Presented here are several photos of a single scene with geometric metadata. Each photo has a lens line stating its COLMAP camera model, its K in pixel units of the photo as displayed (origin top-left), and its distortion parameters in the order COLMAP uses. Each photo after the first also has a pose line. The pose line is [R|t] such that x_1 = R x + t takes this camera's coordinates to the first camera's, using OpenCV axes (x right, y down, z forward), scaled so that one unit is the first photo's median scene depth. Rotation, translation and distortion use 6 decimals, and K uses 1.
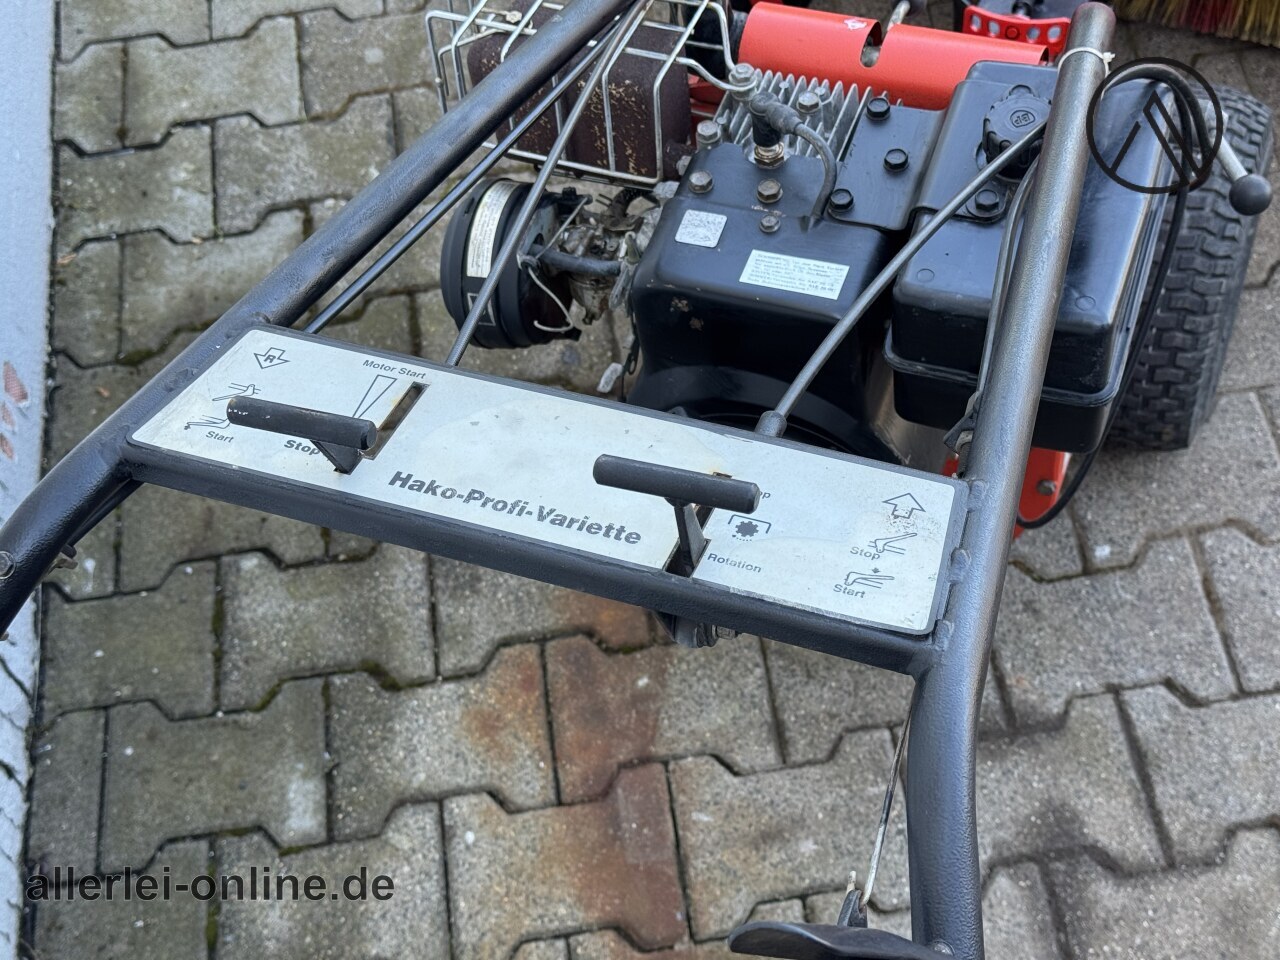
lens RADIAL K [[1927.7, 0, 642.5], [0, 1927.7, 476.1], [0, 0, 1]] dist [0.160356, -0.284078]
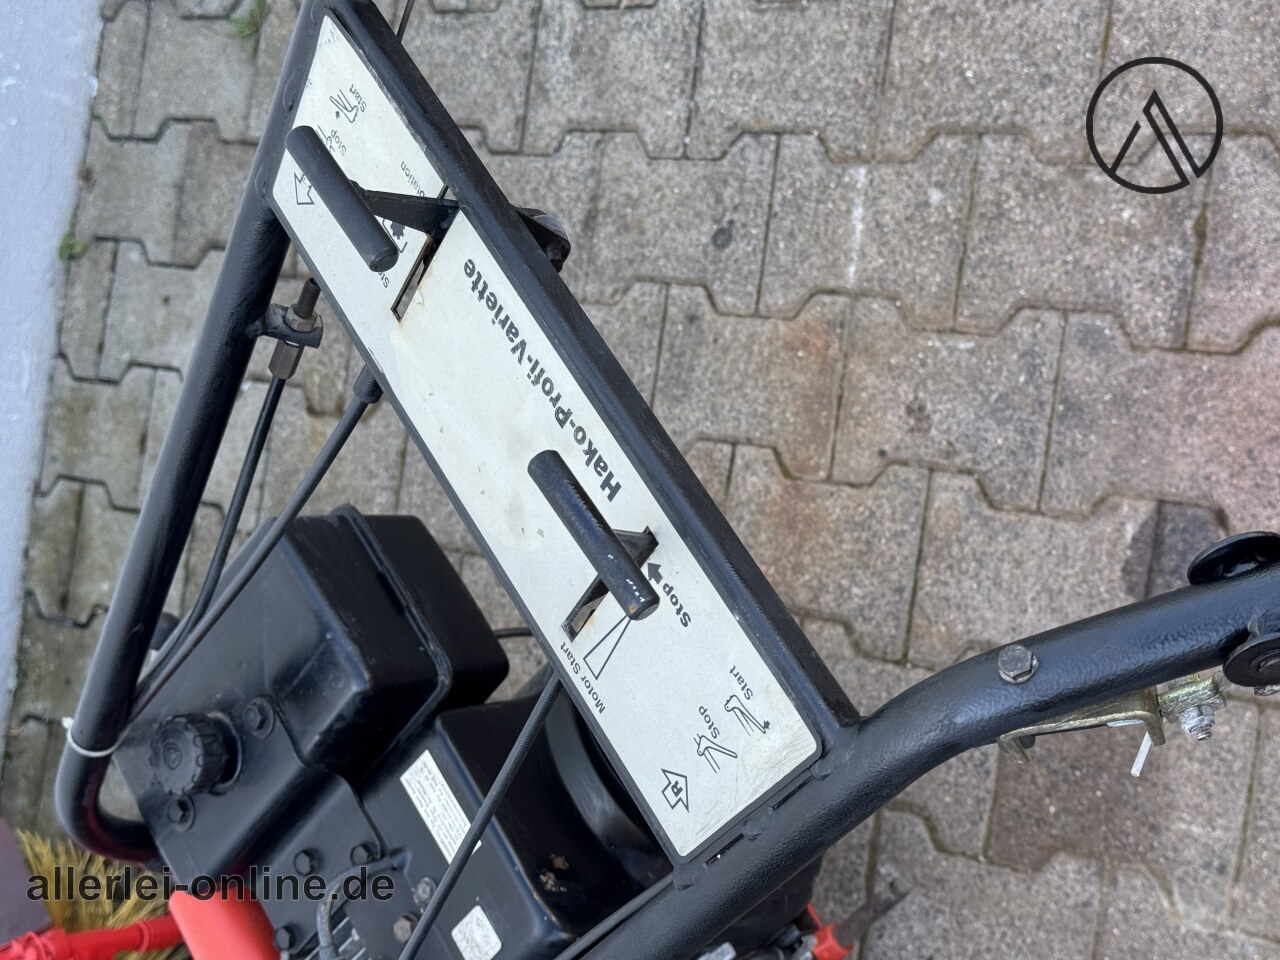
lens RADIAL K [[1927.7, 0, 642.5], [0, 1927.7, 476.1], [0, 0, 1]] dist [0.160356, -0.284078]
pose [[0.822292, 0.251692, -0.510380, 0.648275], [0.061494, 0.852320, 0.519393, -0.963059], [0.565734, -0.458478, 0.685378, 0.608396]]
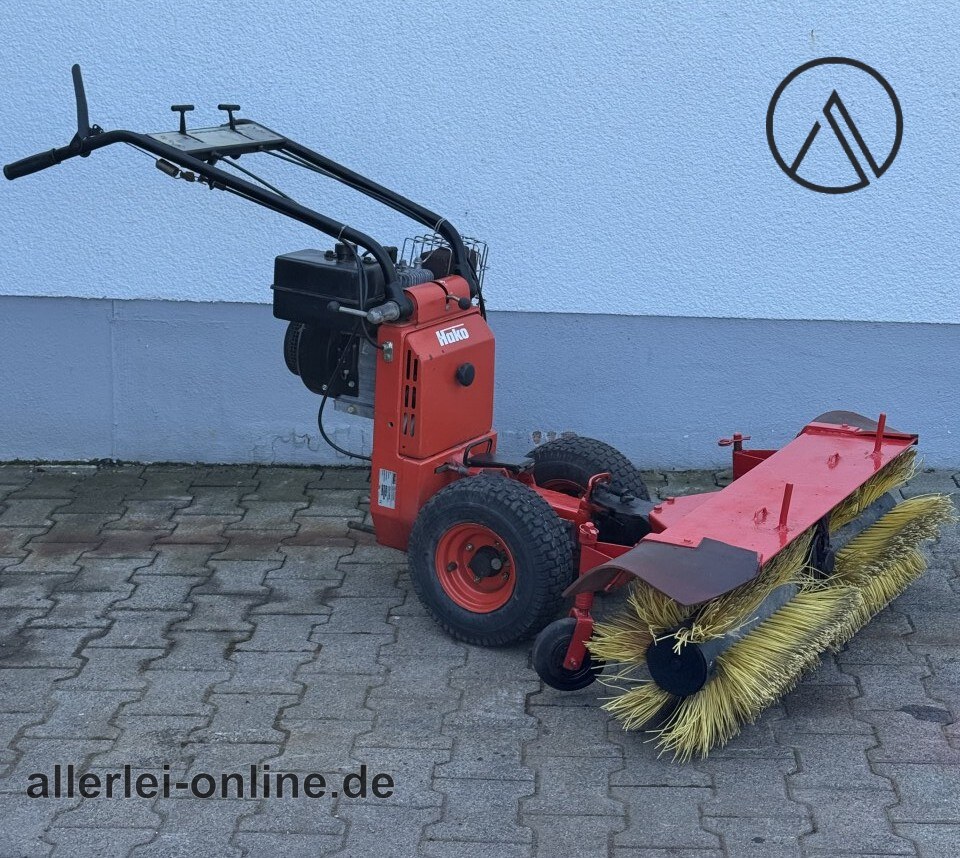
lens RADIAL K [[1844.1, 0, 480.0], [0, 1844.1, 429.0], [0, 0, 1]] dist [0.128626, -0.075329]
pose [[-0.179383, 0.365335, -0.913429, 2.089068], [-0.819444, 0.458284, 0.344221, -0.869575], [0.544365, 0.810251, 0.217163, 0.446091]]
